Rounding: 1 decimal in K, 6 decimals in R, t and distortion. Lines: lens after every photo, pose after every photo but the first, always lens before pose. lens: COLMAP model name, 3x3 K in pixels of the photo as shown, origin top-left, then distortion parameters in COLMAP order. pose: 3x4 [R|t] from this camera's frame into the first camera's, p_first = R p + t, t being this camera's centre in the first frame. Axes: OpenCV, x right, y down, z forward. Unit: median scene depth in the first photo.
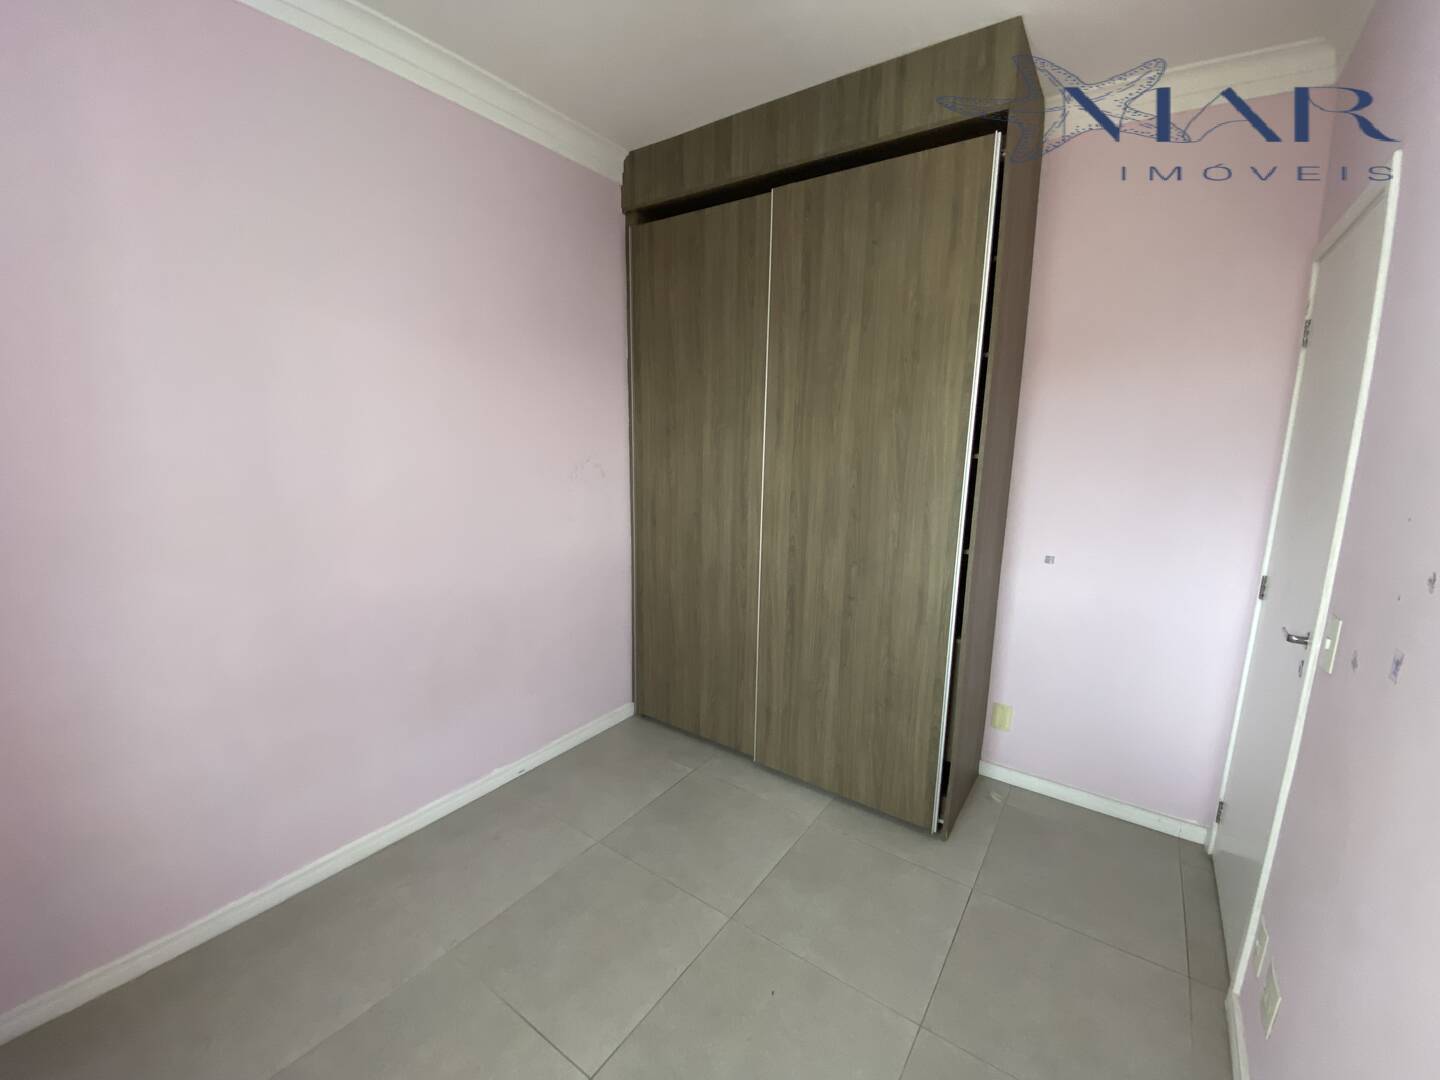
lens RADIAL K [[589.7, 0, 720.0], [0, 589.7, 540.0], [0, 0, 1]] dist [0.029217, -0.025453]
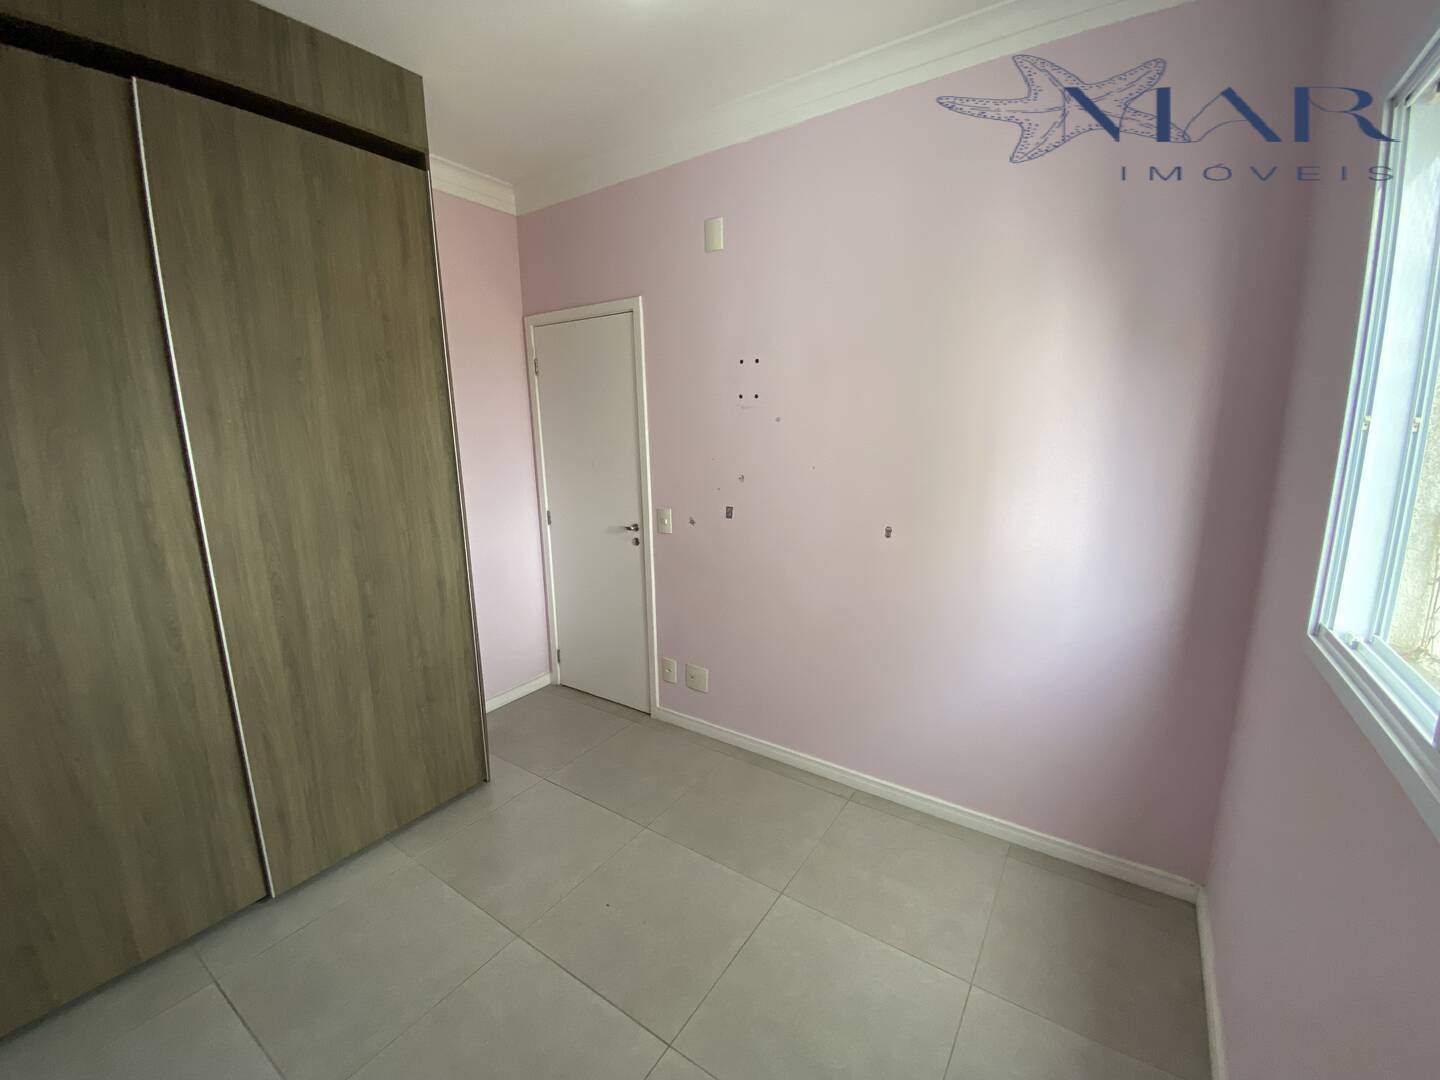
lens RADIAL K [[589.7, 0, 720.0], [0, 589.7, 540.0], [0, 0, 1]] dist [0.029217, -0.025453]
pose [[-0.020968, -0.207763, 0.977955, -0.655953], [0.191708, 0.959183, 0.207885, -0.100217], [-0.981228, 0.191840, 0.019717, 0.434631]]
